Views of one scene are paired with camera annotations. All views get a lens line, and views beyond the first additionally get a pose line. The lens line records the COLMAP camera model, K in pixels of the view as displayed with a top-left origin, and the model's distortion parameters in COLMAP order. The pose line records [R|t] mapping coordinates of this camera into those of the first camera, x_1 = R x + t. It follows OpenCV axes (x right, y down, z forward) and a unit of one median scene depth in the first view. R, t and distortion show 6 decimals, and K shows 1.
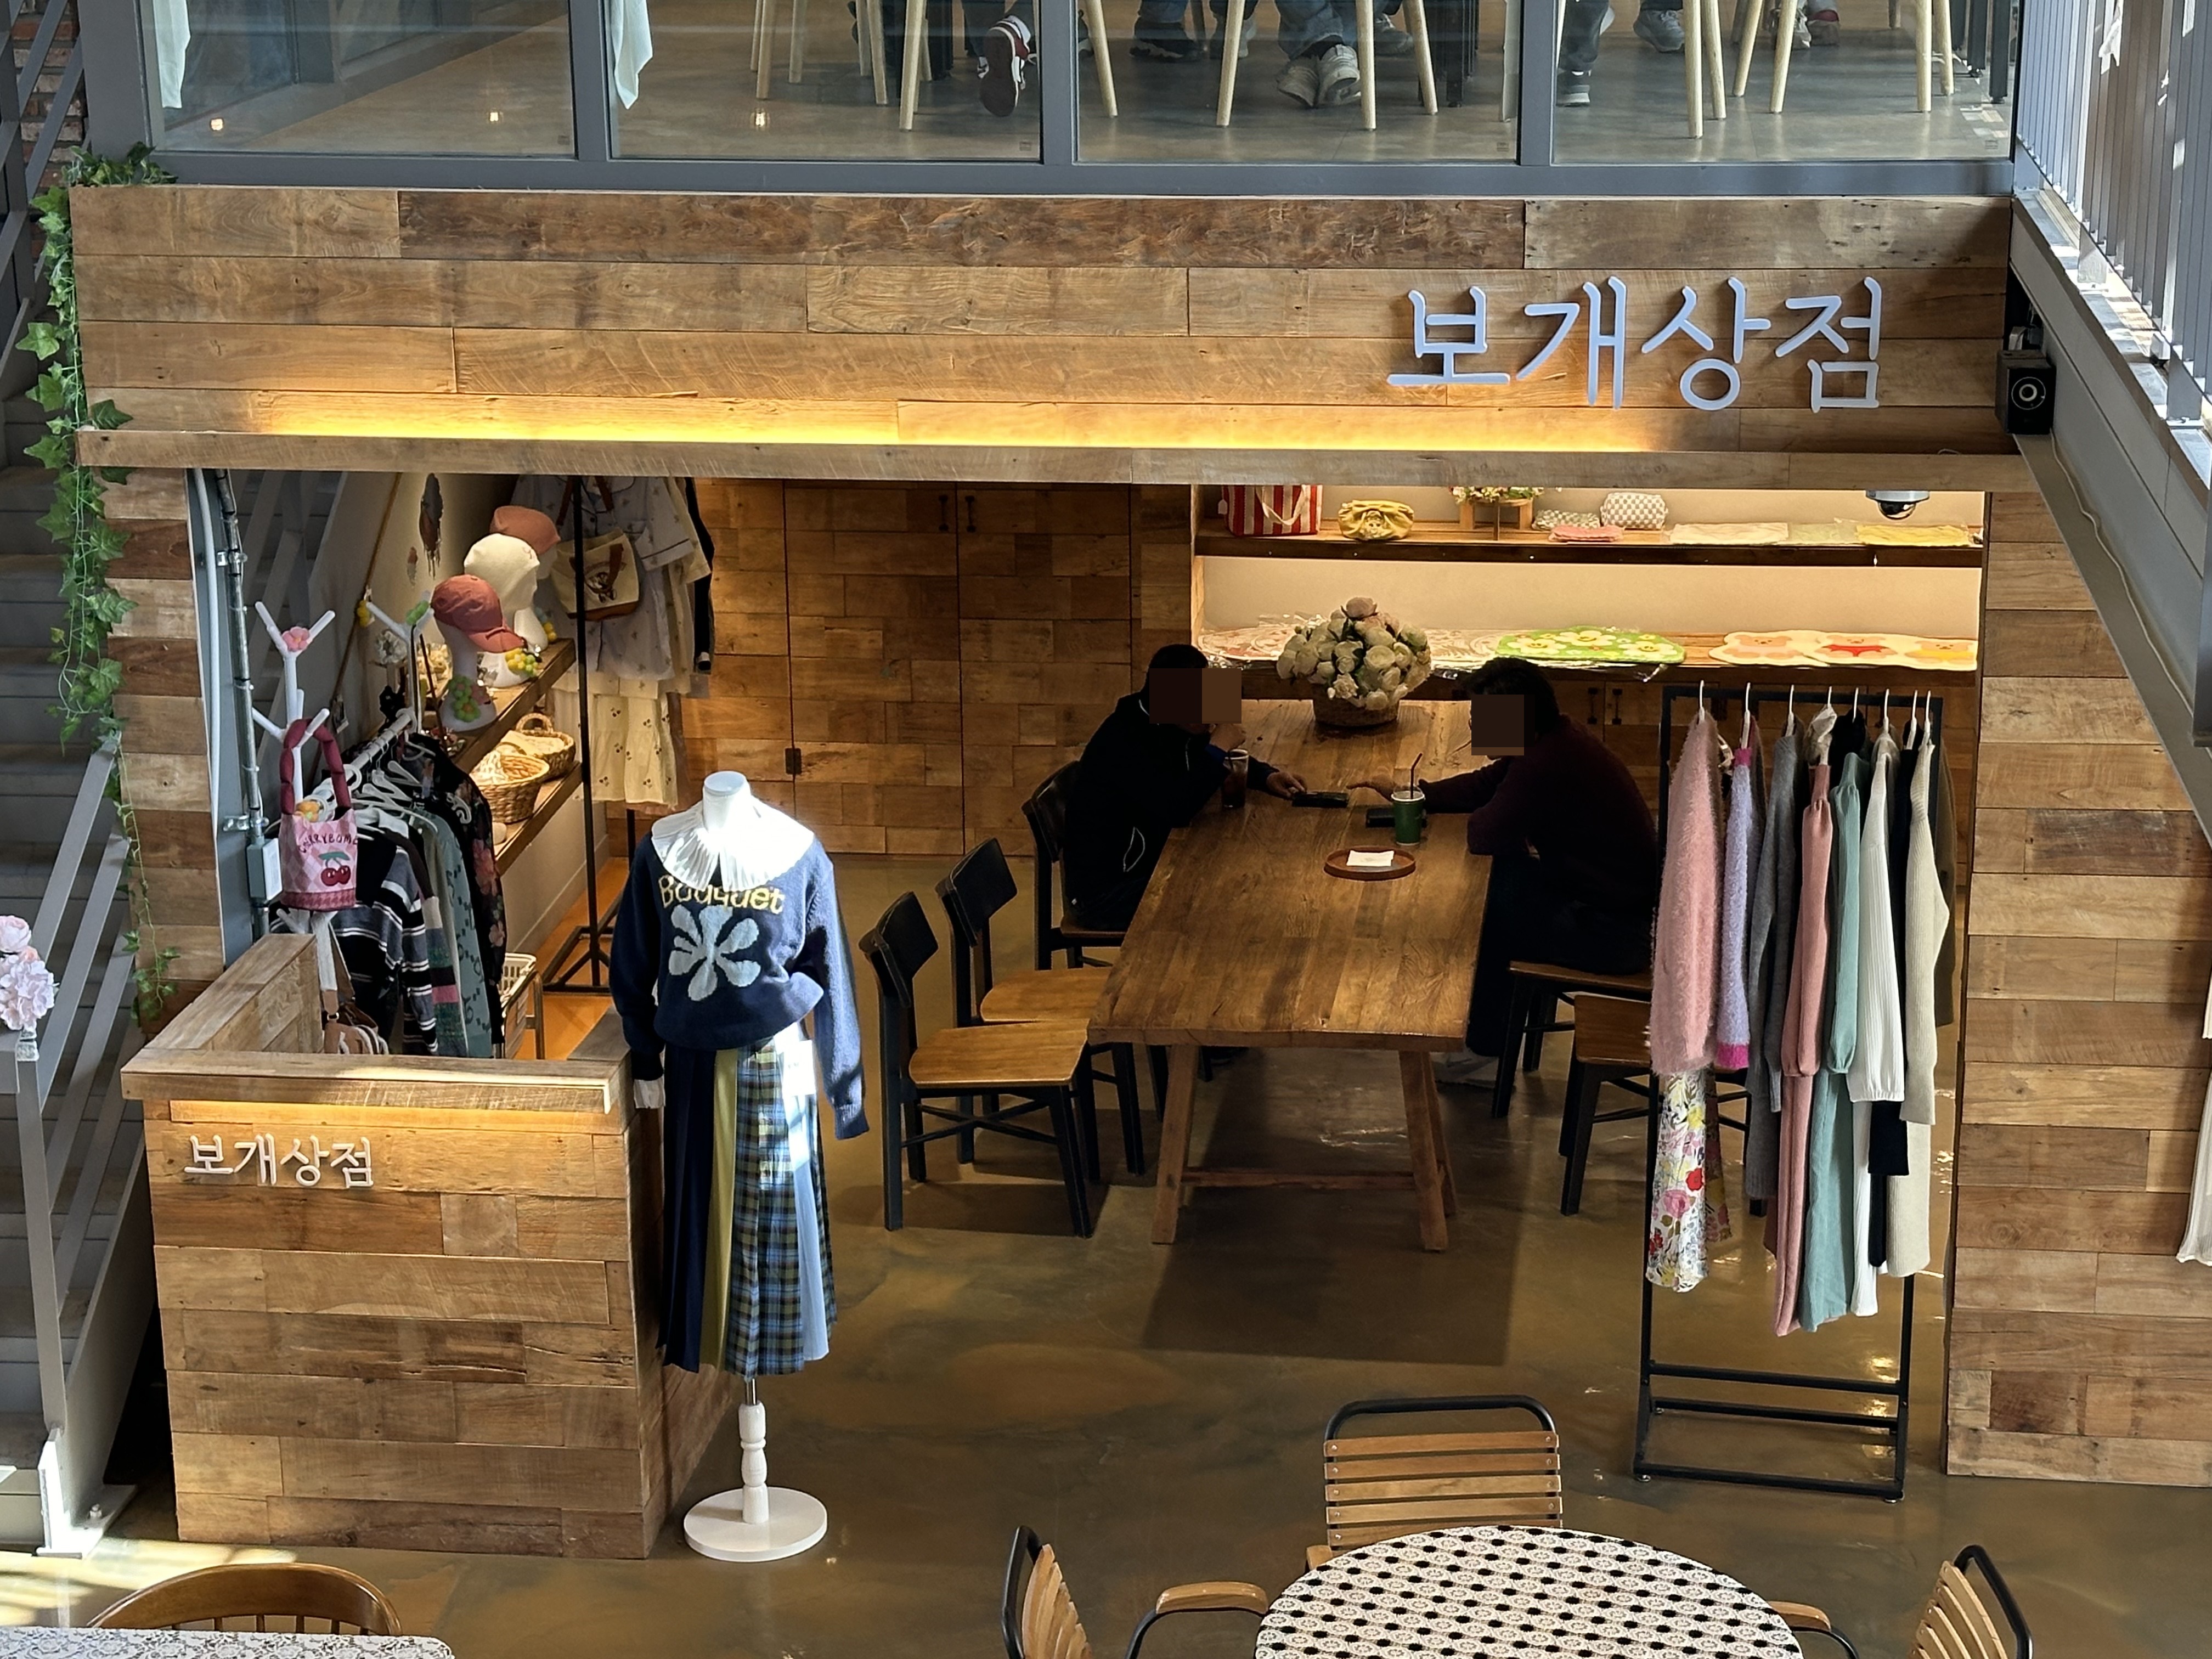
lens RADIAL K [[4144.0, 0, 1106.0], [0, 4144.0, 829.5], [0, 0, 1]] dist [0.040809, 0.331809]
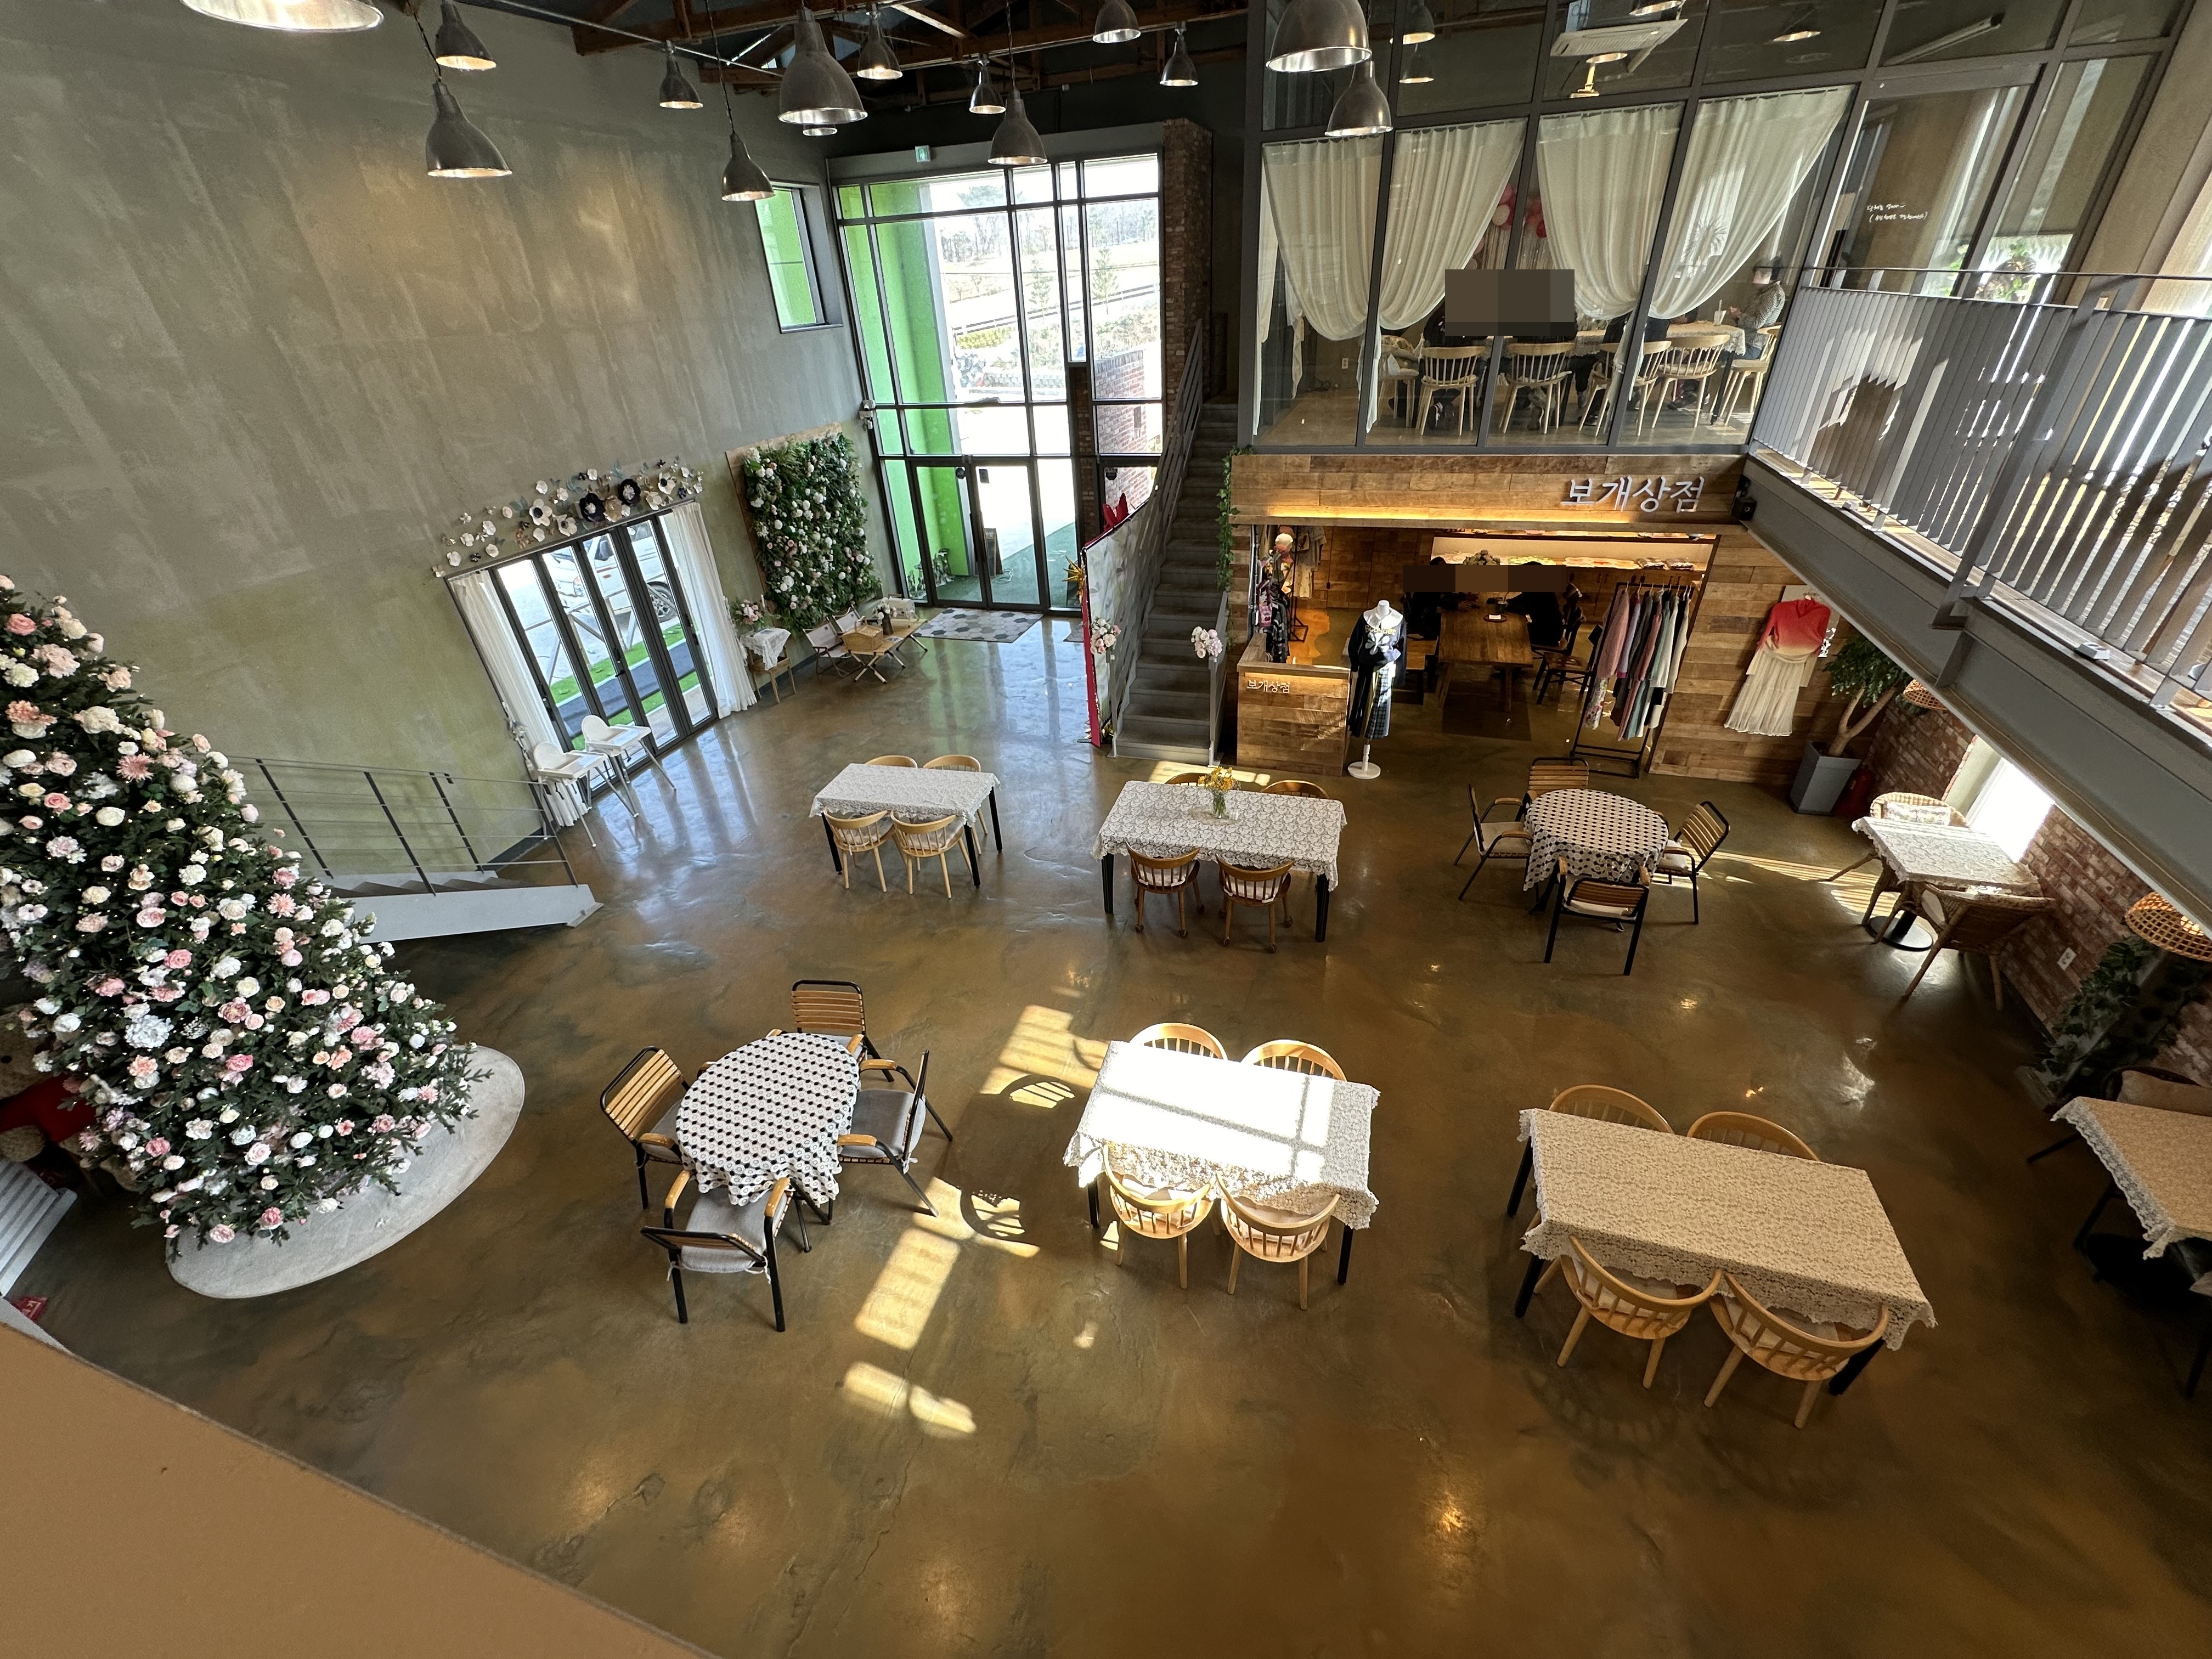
lens RADIAL K [[882.3, 0, 1106.0], [0, 882.3, 829.5], [0, 0, 1]] dist [-0.006692, 0.000010]
pose [[0.979340, 0.068744, -0.190178, -0.175401], [-0.014865, 0.962374, 0.271321, -0.027744], [0.201674, -0.262889, 0.943513, 0.018616]]
